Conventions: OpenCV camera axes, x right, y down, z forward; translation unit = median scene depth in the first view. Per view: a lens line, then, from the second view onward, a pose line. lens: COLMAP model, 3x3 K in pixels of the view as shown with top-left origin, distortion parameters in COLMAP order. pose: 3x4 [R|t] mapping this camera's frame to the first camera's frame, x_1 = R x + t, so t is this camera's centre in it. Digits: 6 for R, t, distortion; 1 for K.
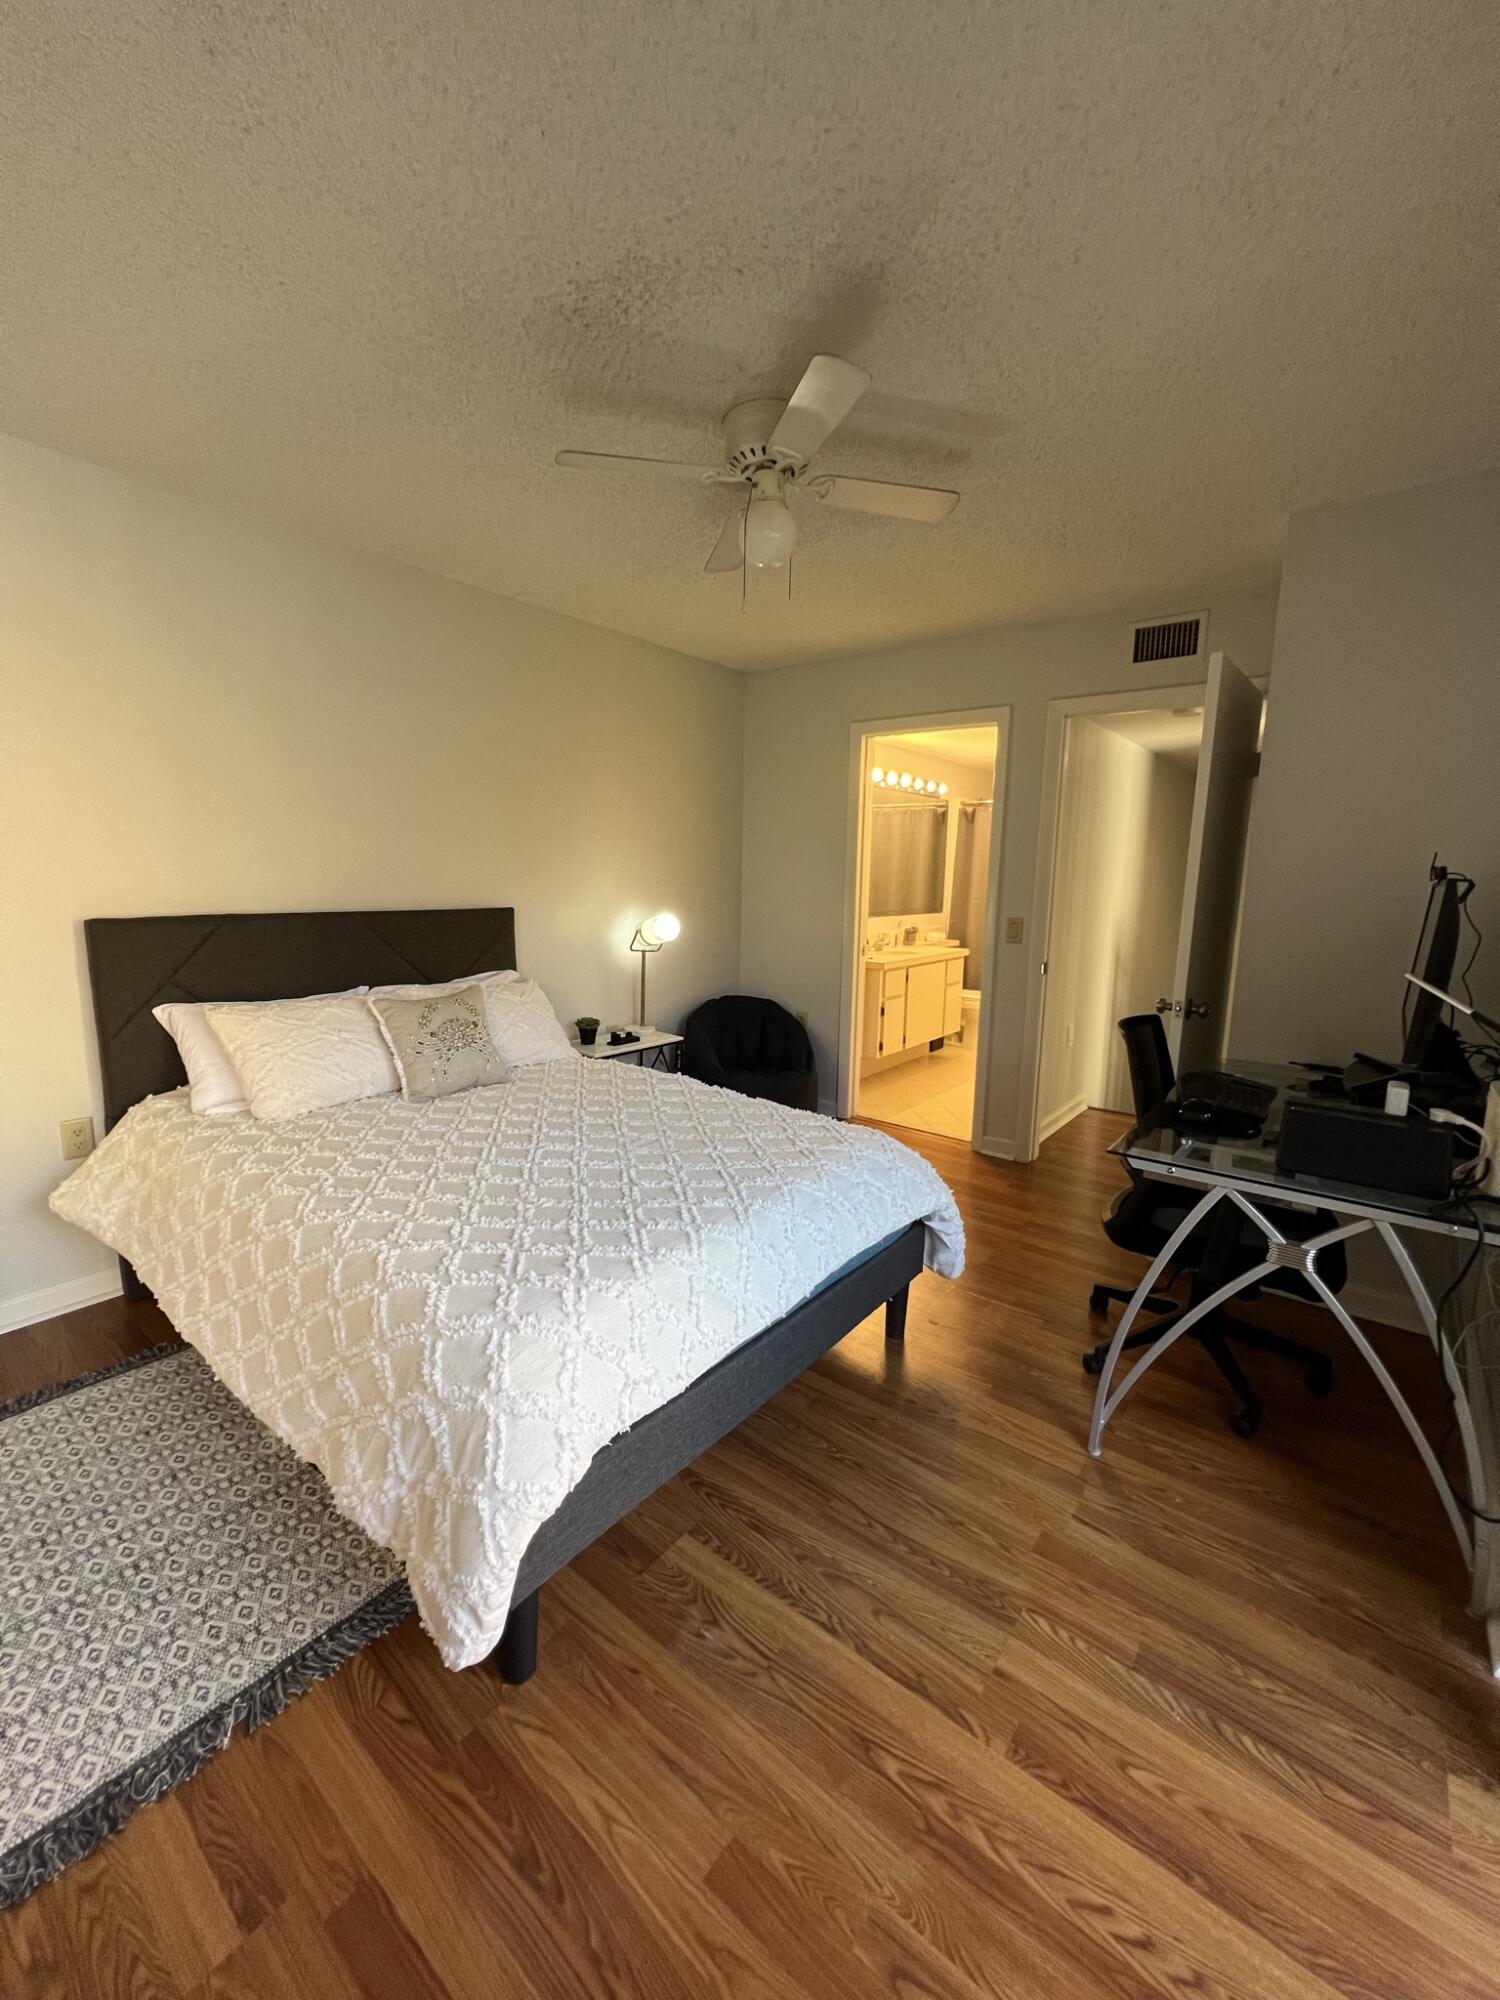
lens RADIAL K [[802.3, 0, 744.5], [0, 802.3, 1001.9], [0, 0, 1]] dist [-0.002995, 0.000247]
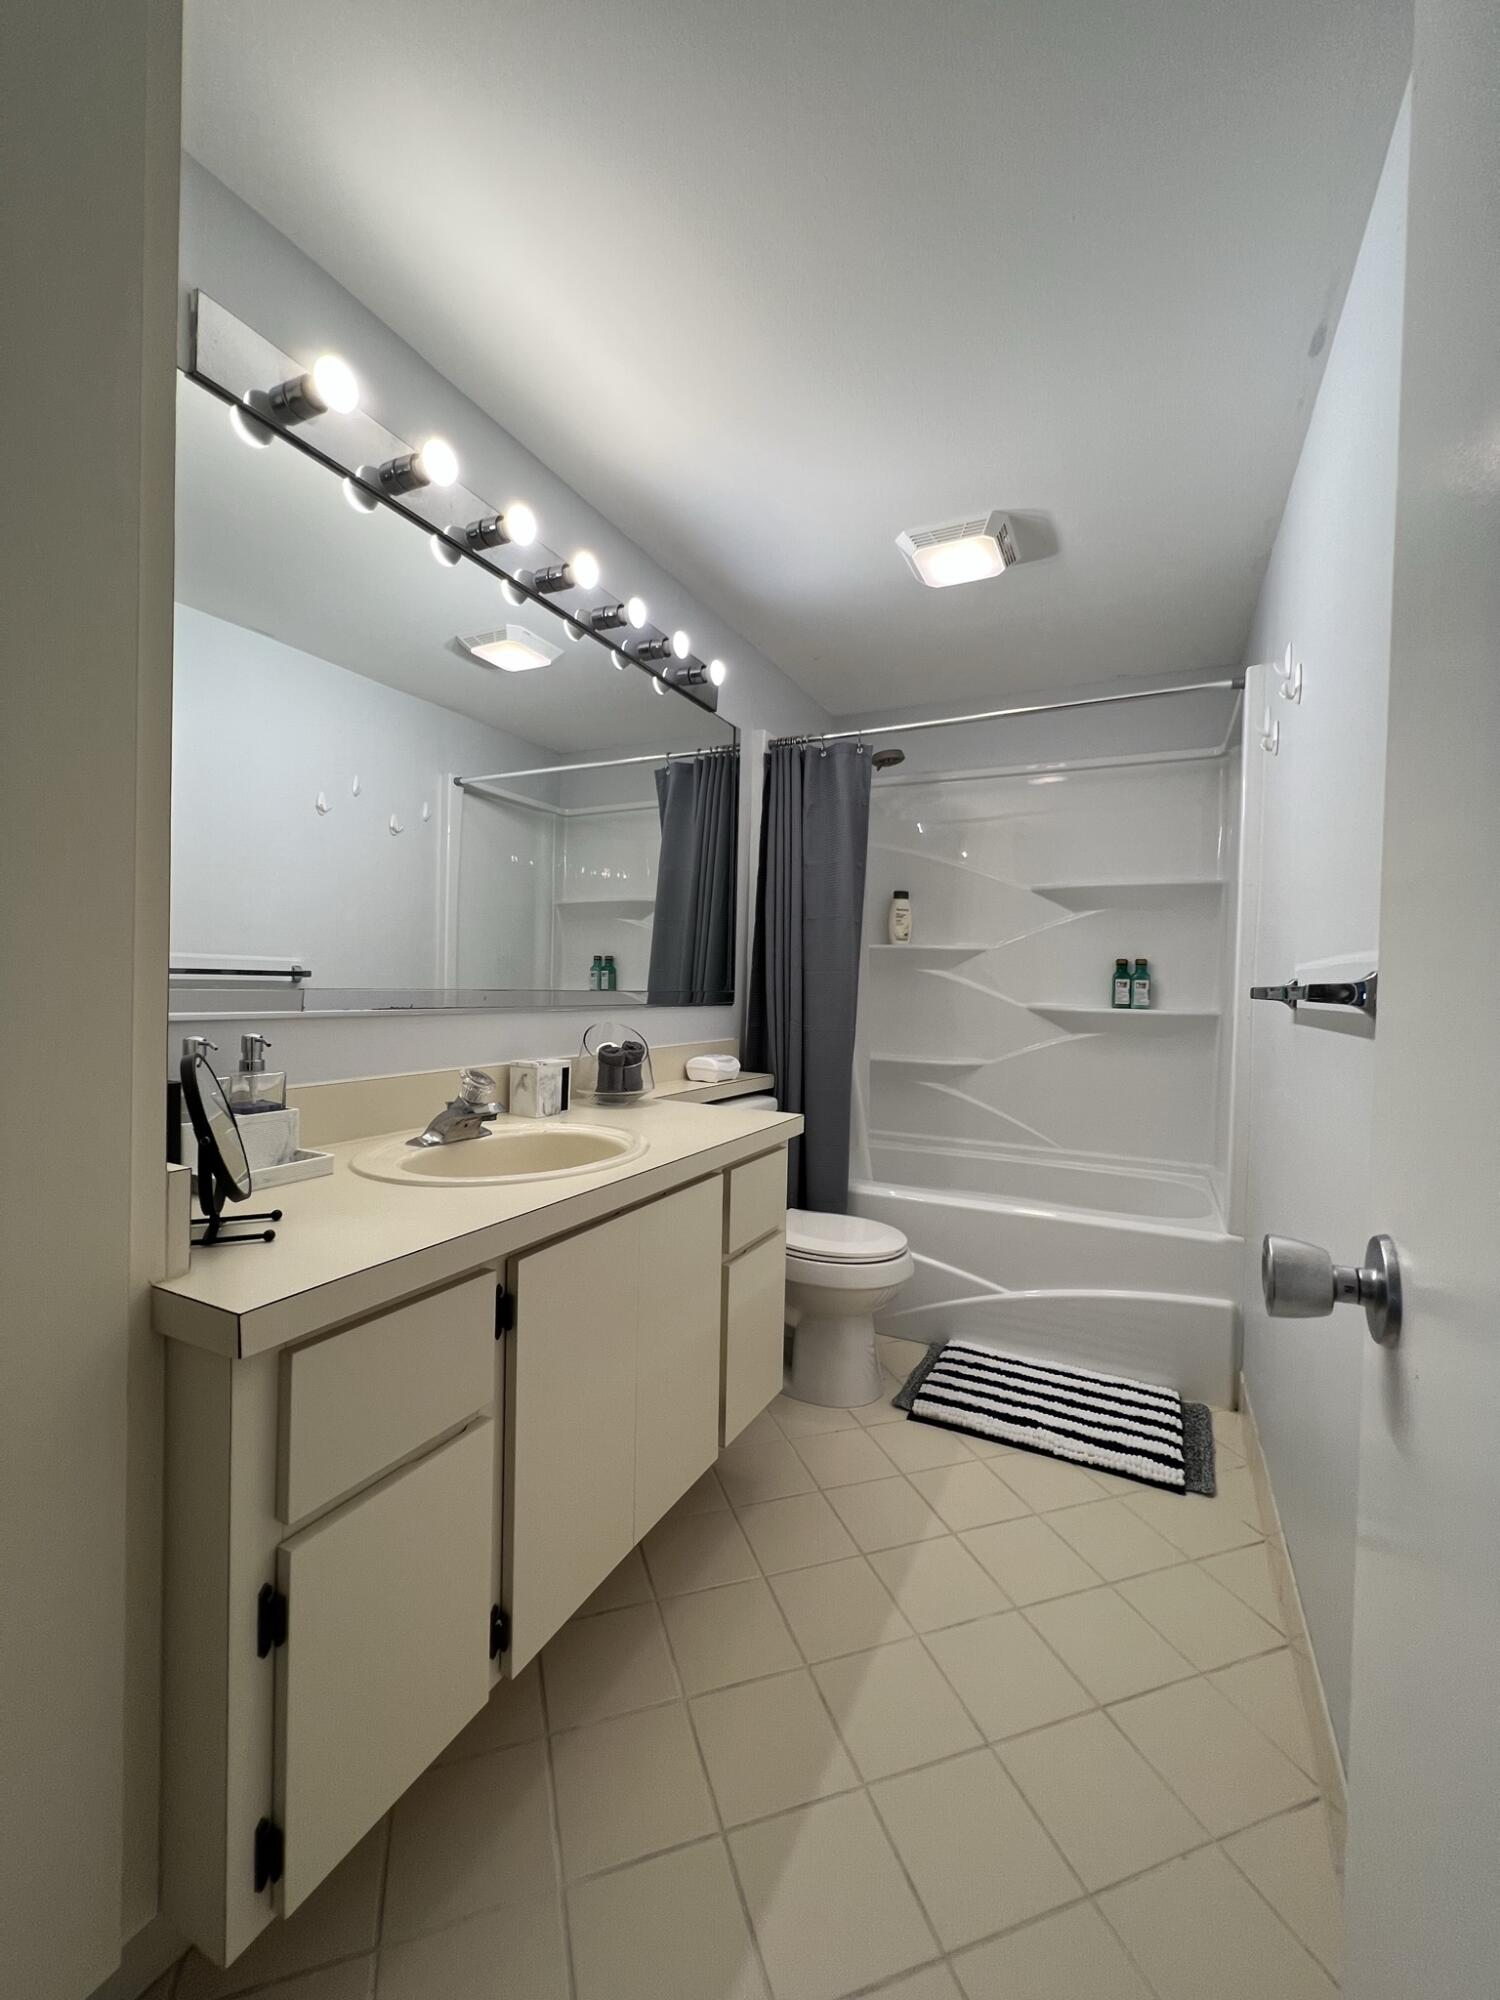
lens RADIAL K [[805.3, 0, 744.7], [0, 805.3, 991.4], [0, 0, 1]] dist [0.001039, 0.000215]
pose [[0.978723, 0.003624, 0.205153, 0.222137], [0.025840, 0.989707, -0.140757, -0.079312], [-0.203551, 0.143063, 0.968555, 0.798178]]
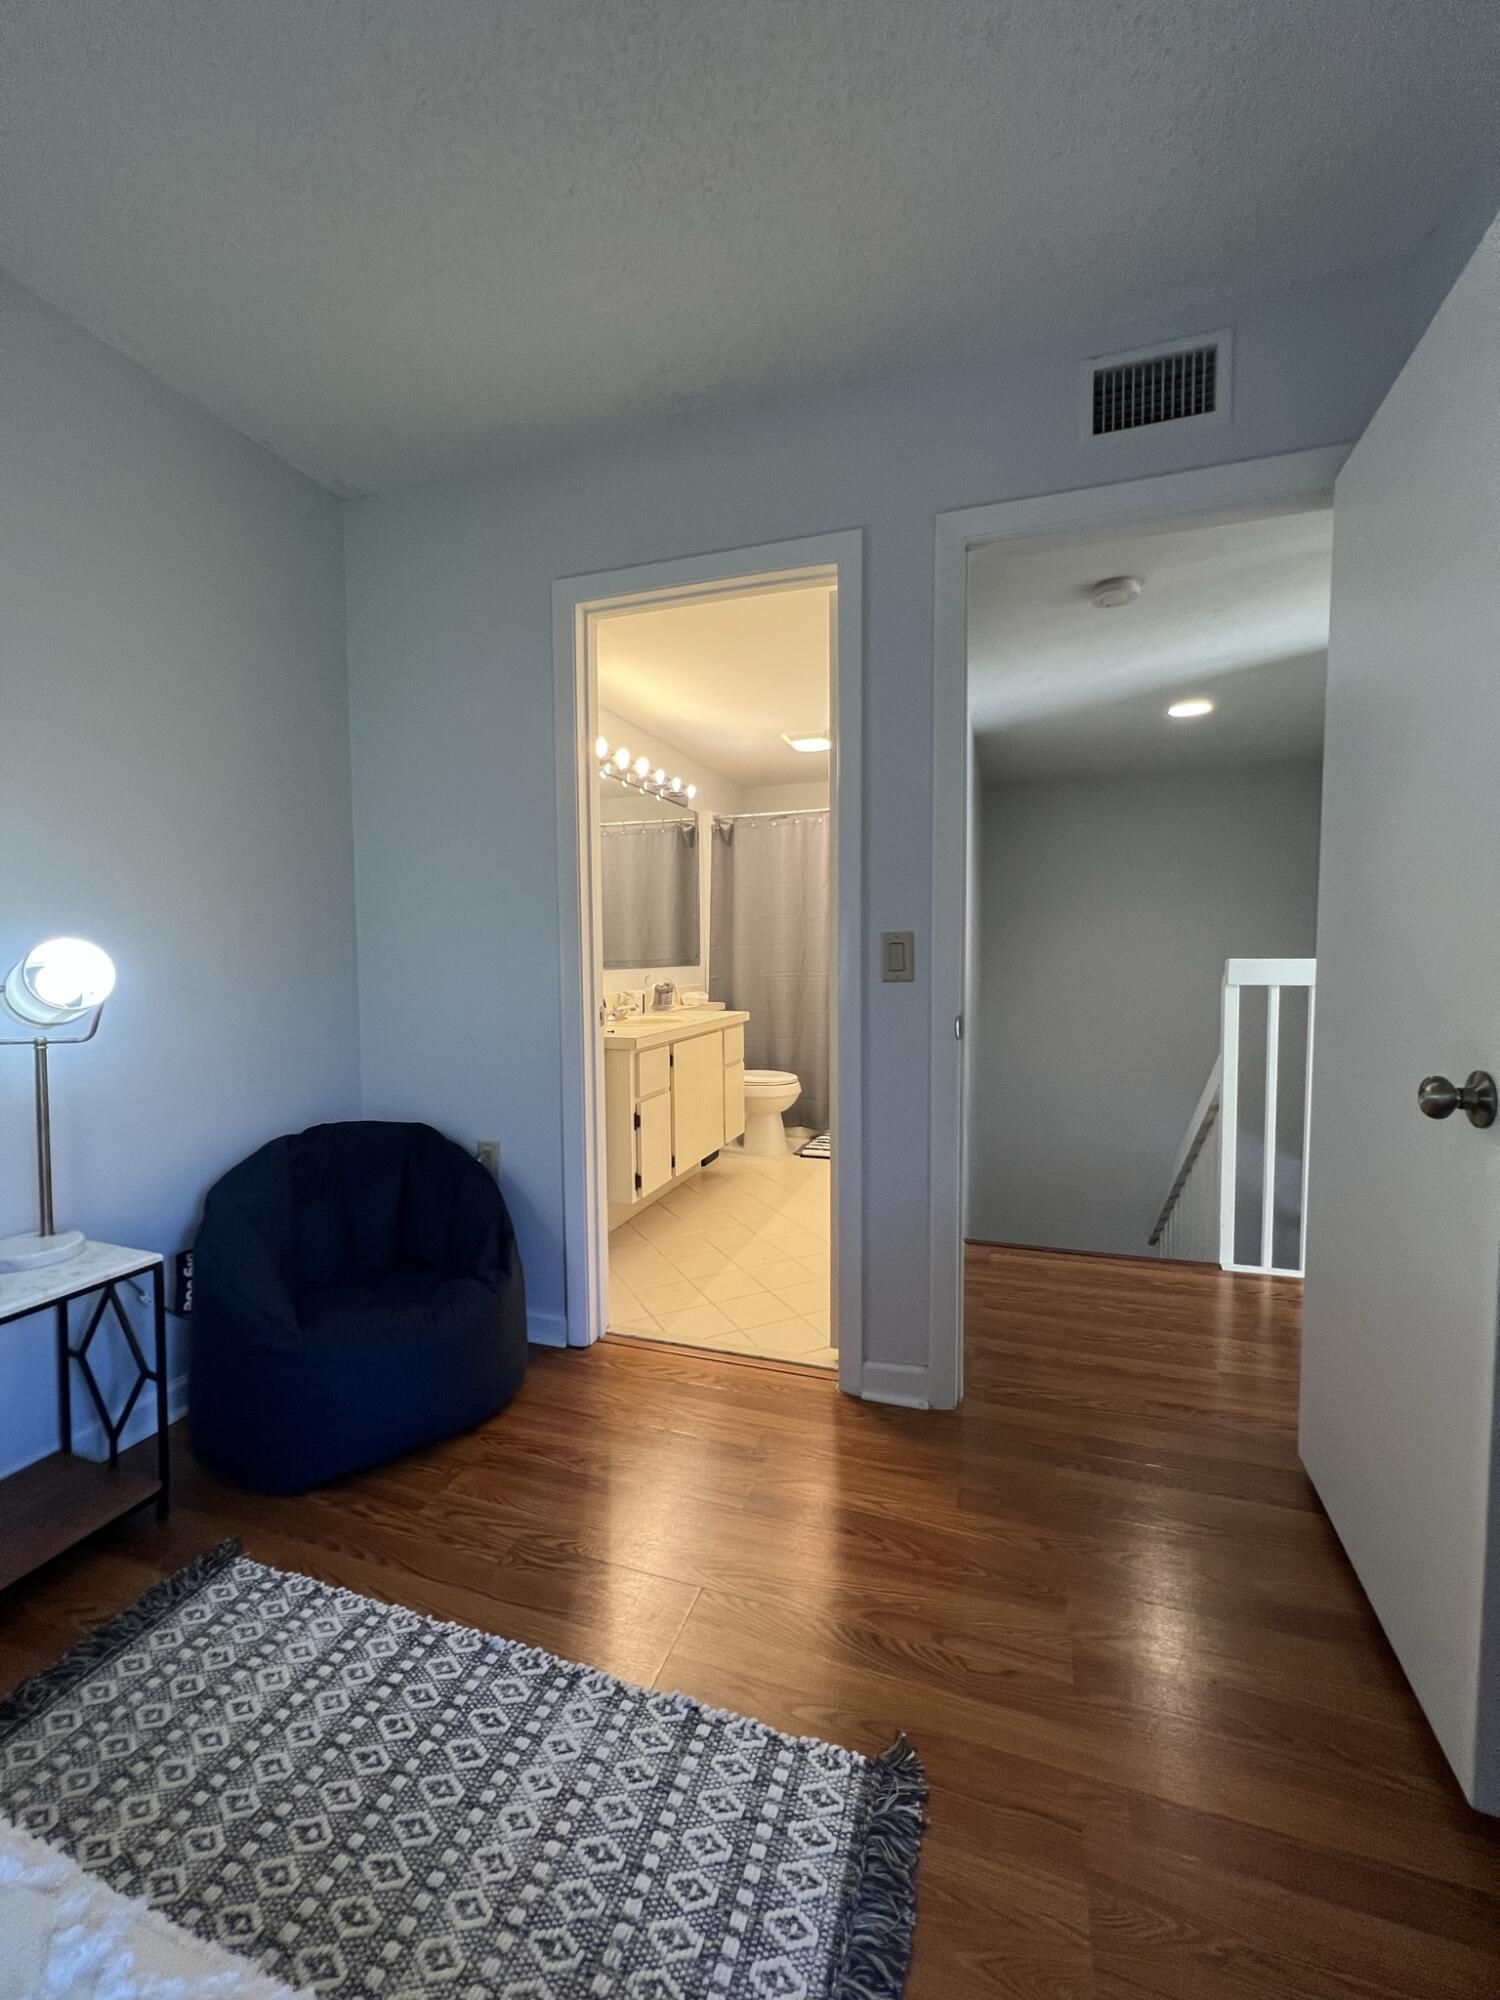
lens RADIAL K [[805.3, 0, 744.9], [0, 805.3, 999.0], [0, 0, 1]] dist [0.001039, 0.000215]
pose [[0.939851, -0.044261, 0.338704, 0.049394], [0.078140, 0.993135, -0.087046, -0.018766], [-0.332526, 0.108276, 0.936858, 0.402155]]
